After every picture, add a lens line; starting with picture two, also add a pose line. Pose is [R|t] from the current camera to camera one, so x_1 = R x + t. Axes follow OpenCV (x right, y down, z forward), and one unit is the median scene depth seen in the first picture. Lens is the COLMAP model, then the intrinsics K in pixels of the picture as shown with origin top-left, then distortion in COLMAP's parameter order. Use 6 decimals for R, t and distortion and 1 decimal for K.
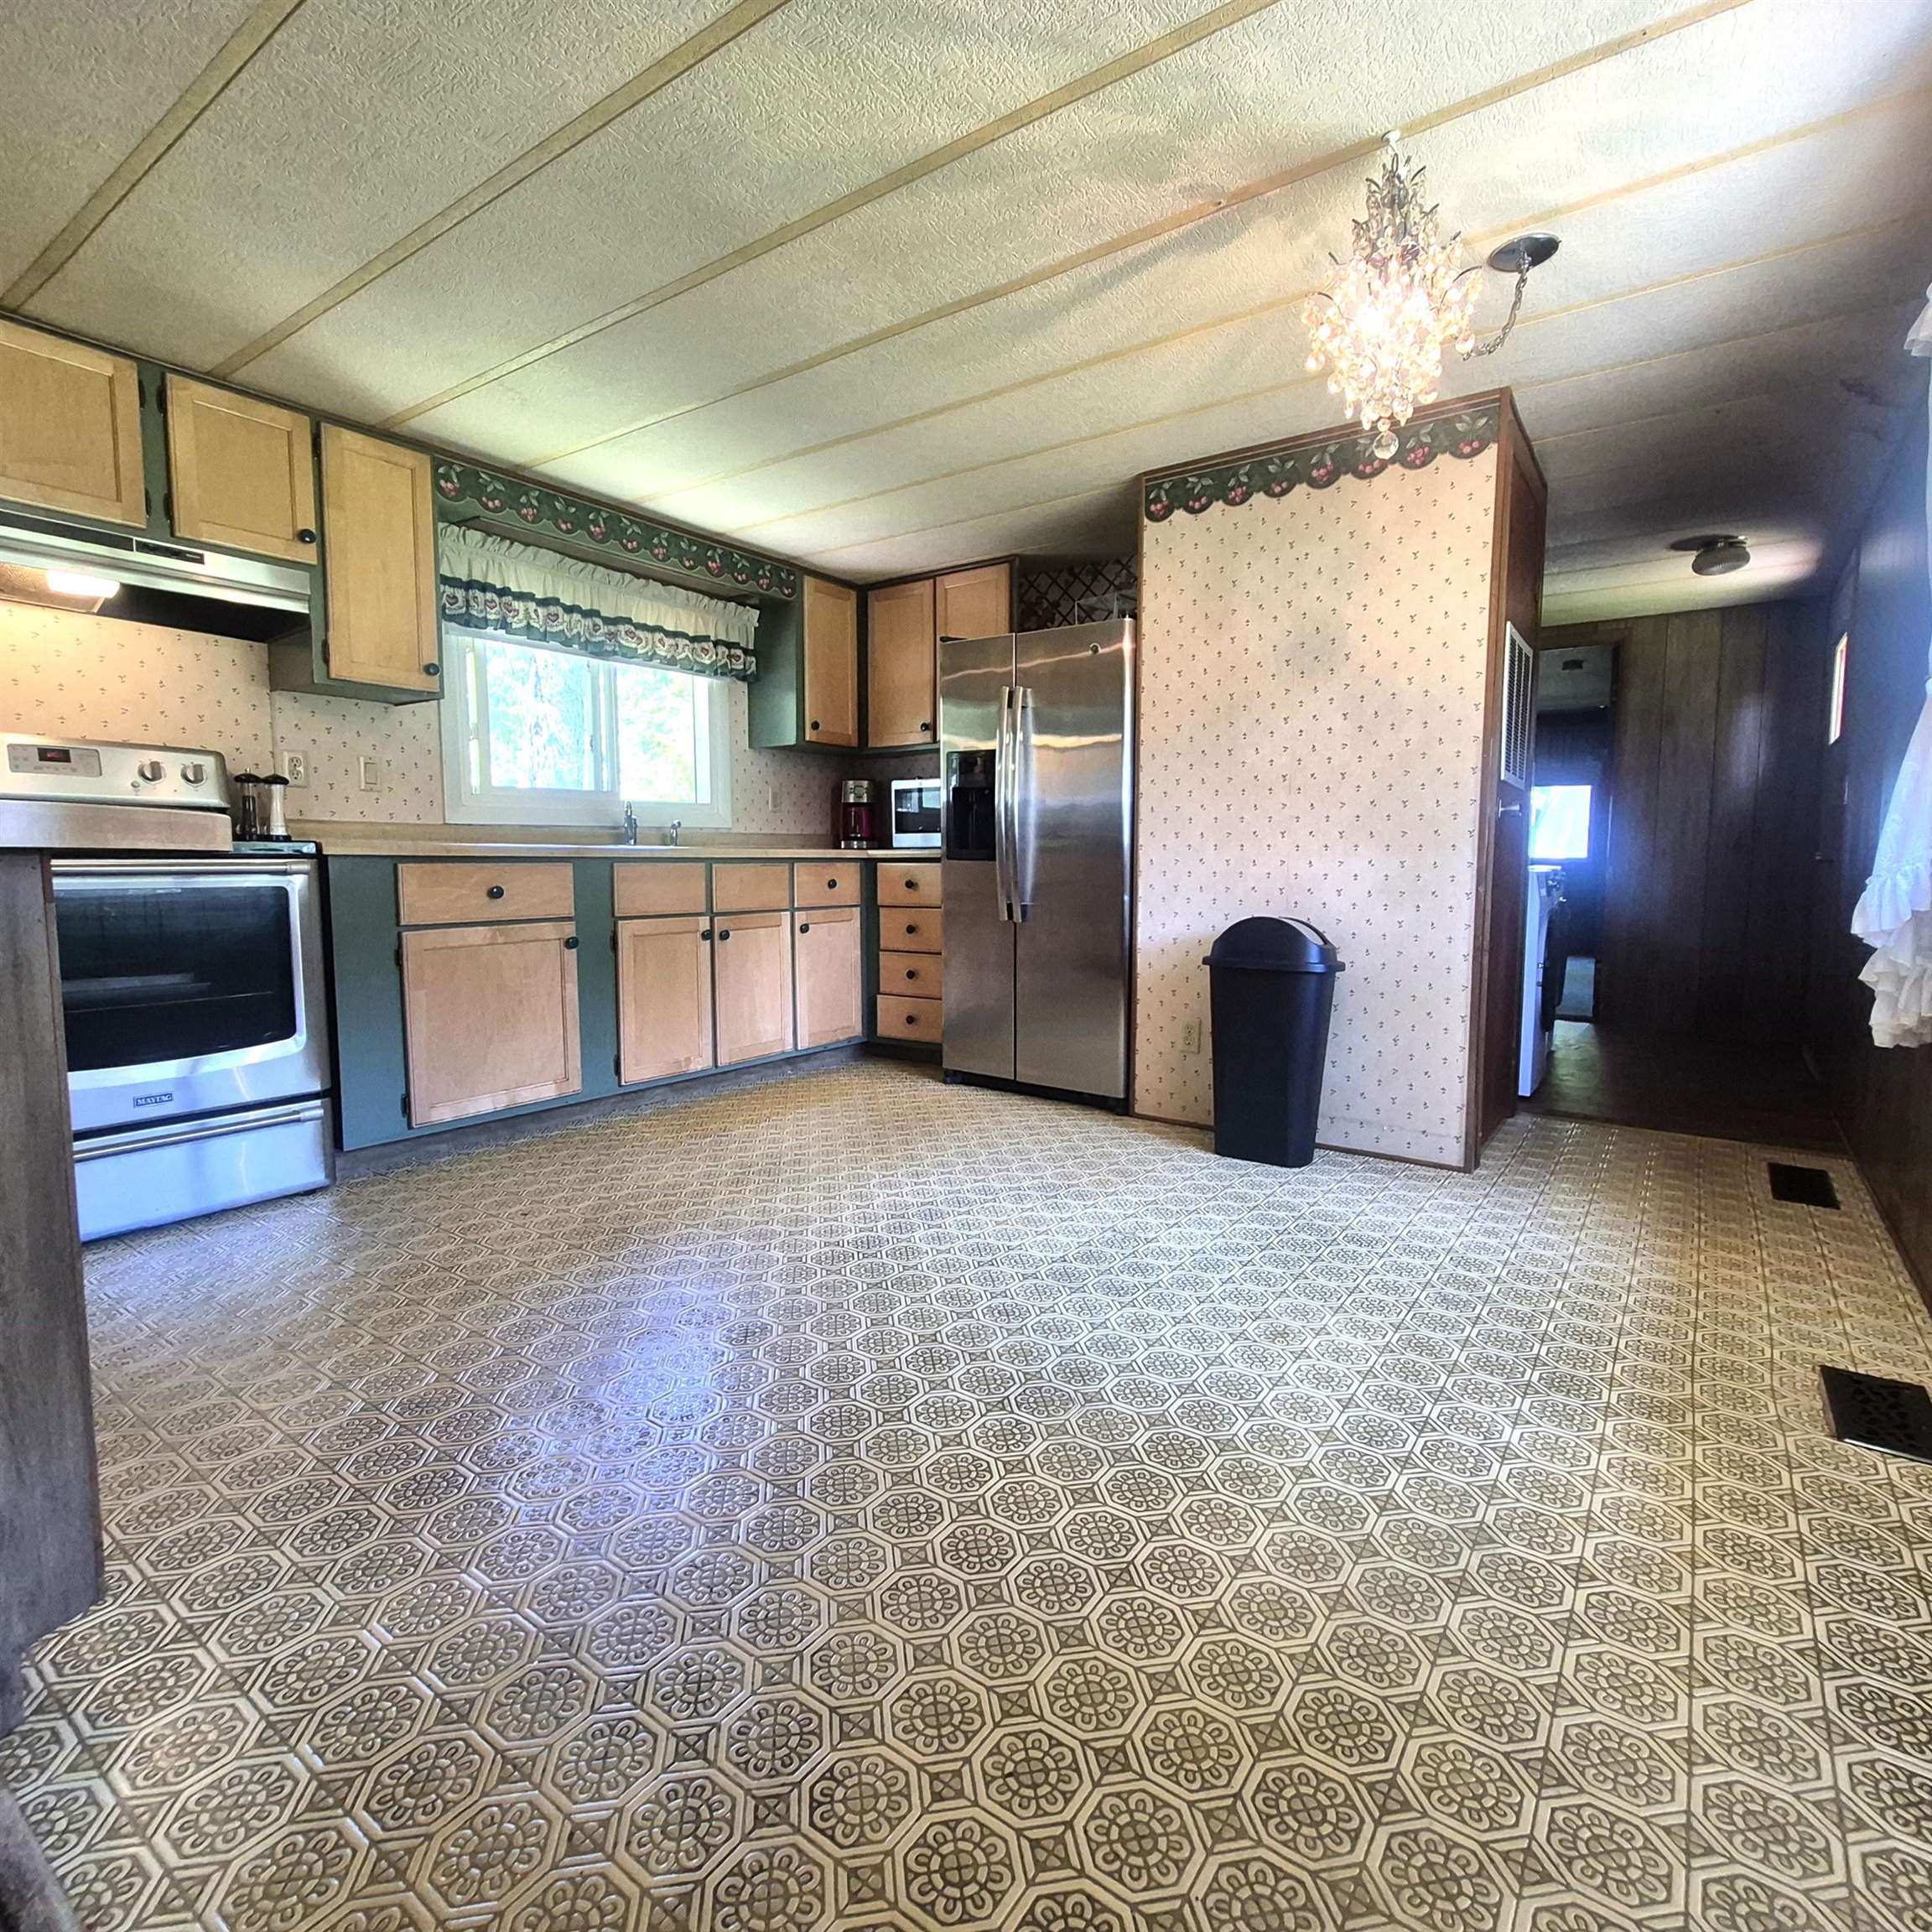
lens RADIAL K [[1011.5, 0, 987.0], [0, 1011.5, 939.5], [0, 0, 1]] dist [0.010154, -0.006336]
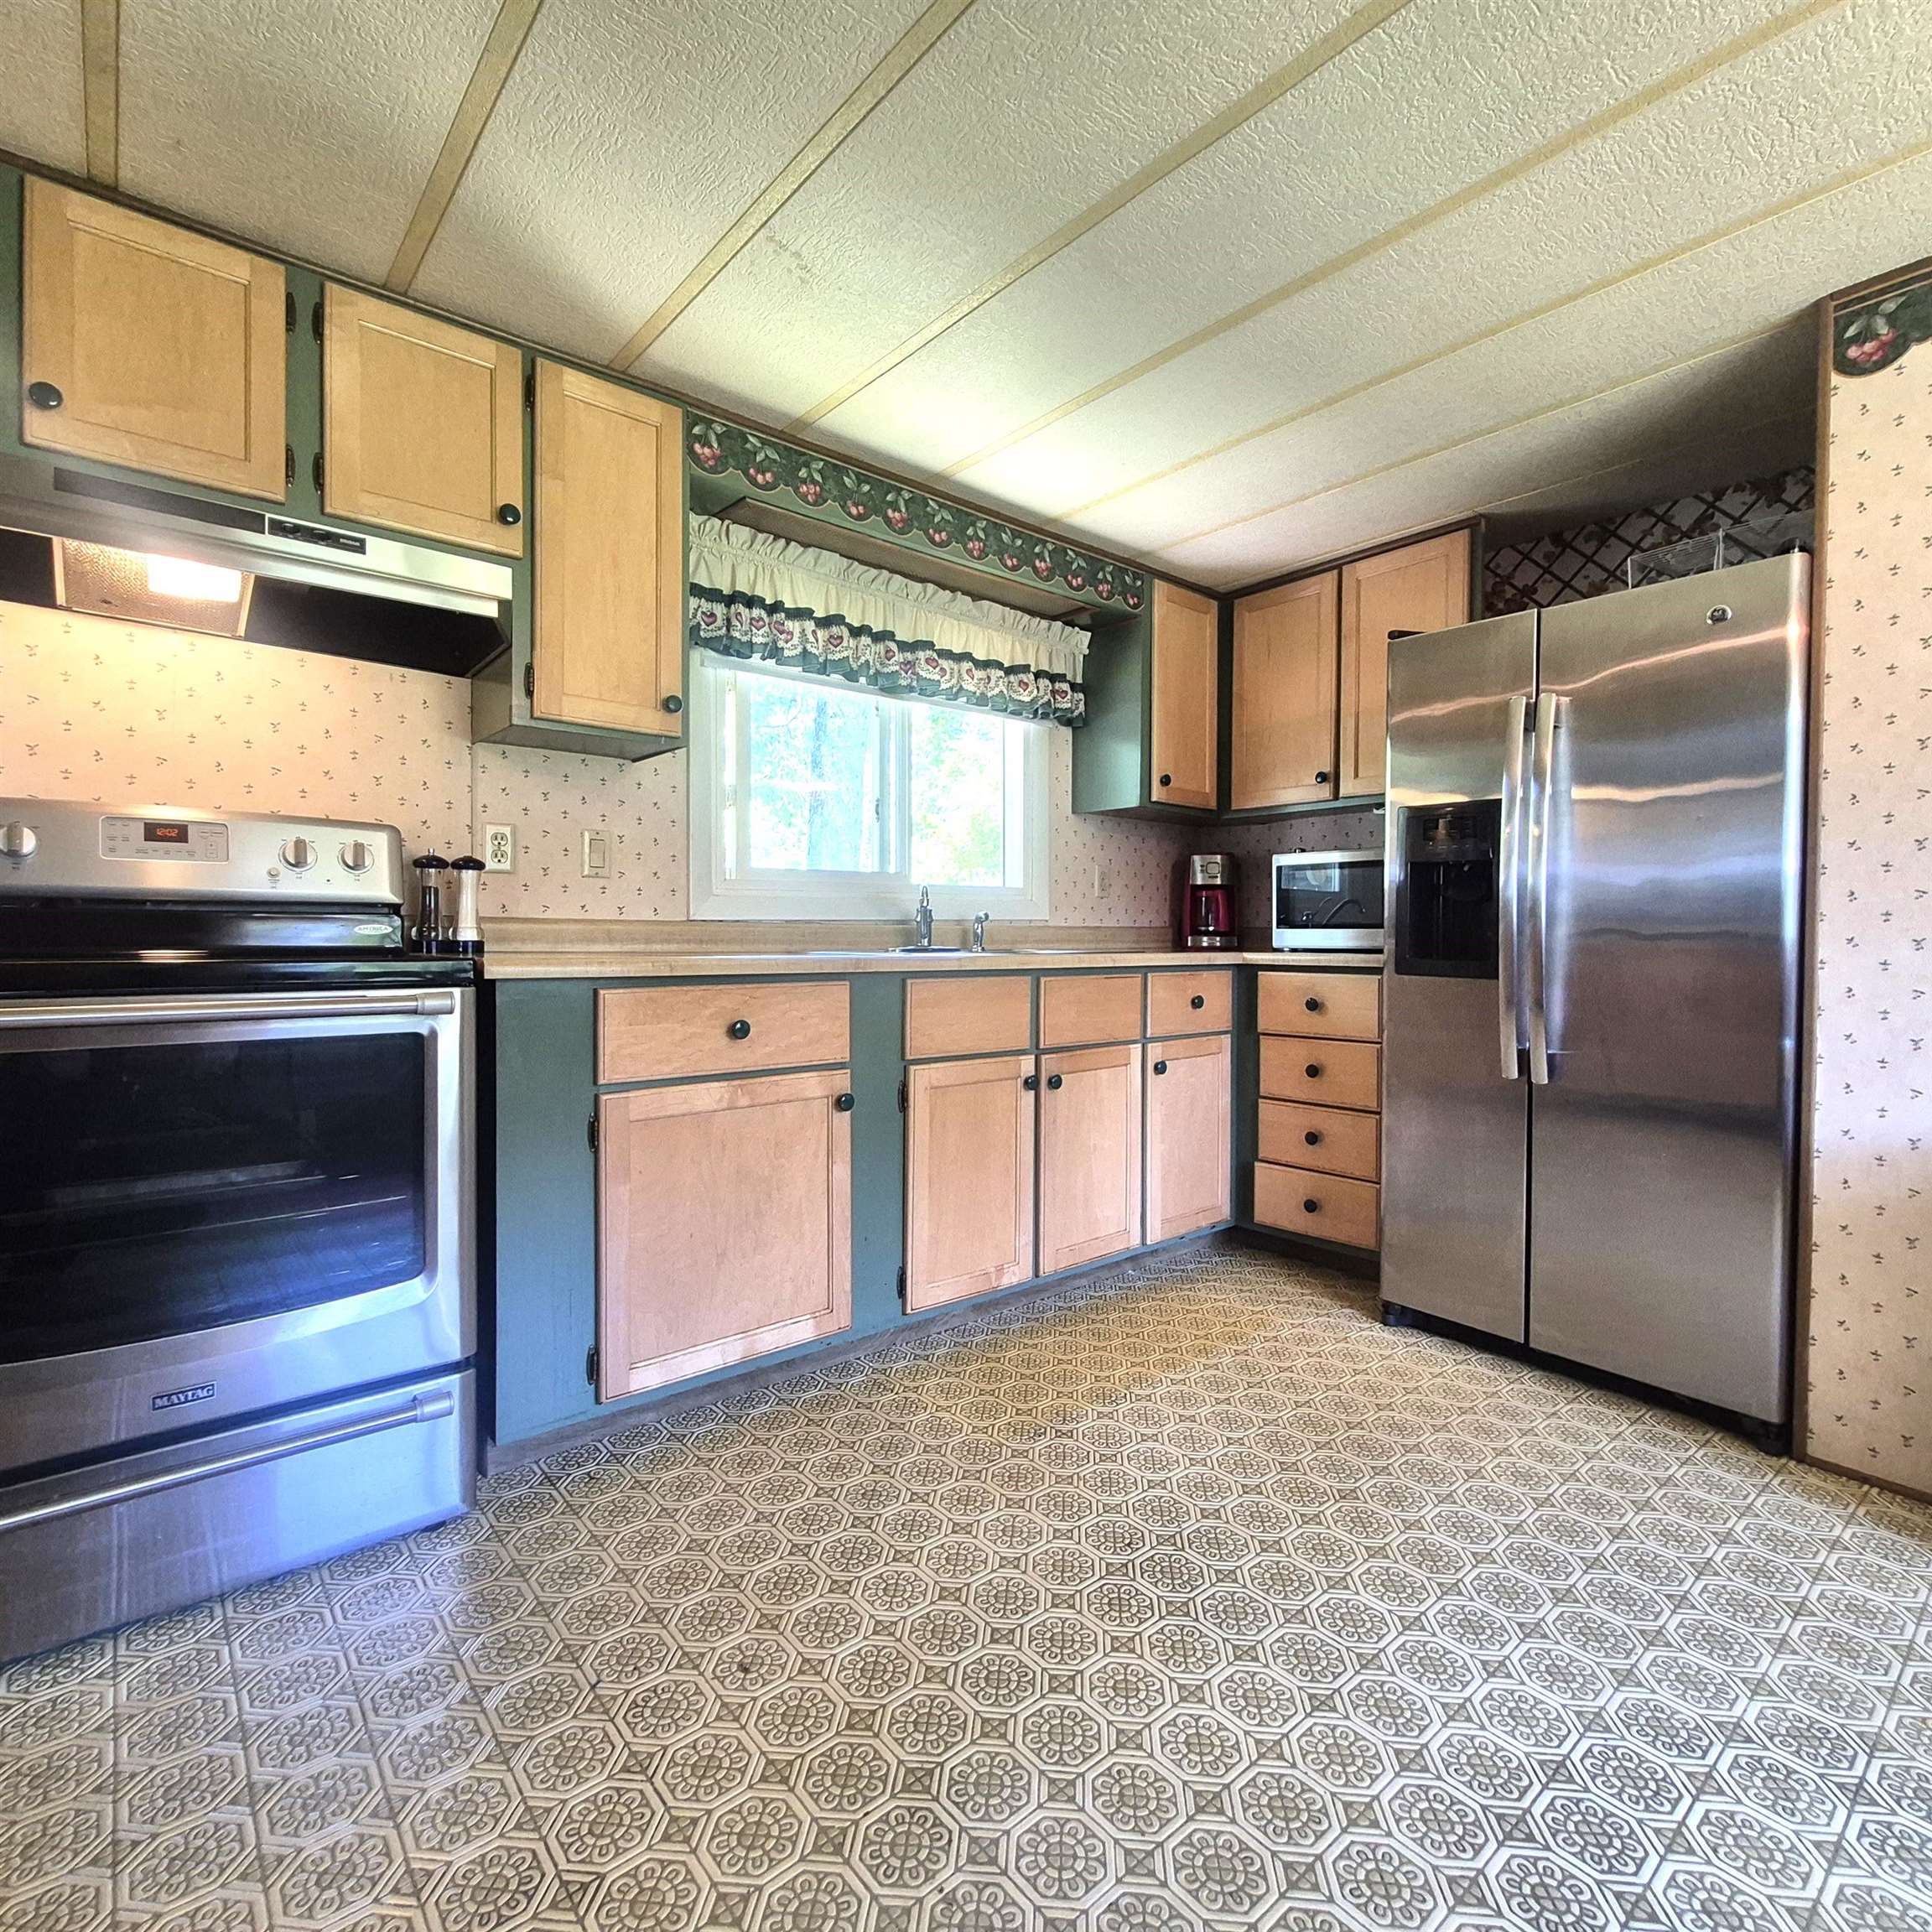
lens RADIAL K [[1007.8, 0, 977.9], [0, 1007.8, 945.4], [0, 0, 1]] dist [0.001500, -0.000897]
pose [[0.966788, 0.007166, -0.255479, -0.148580], [-0.024860, 0.997504, -0.066096, -0.053764], [0.254368, 0.070253, 0.964552, 0.357573]]
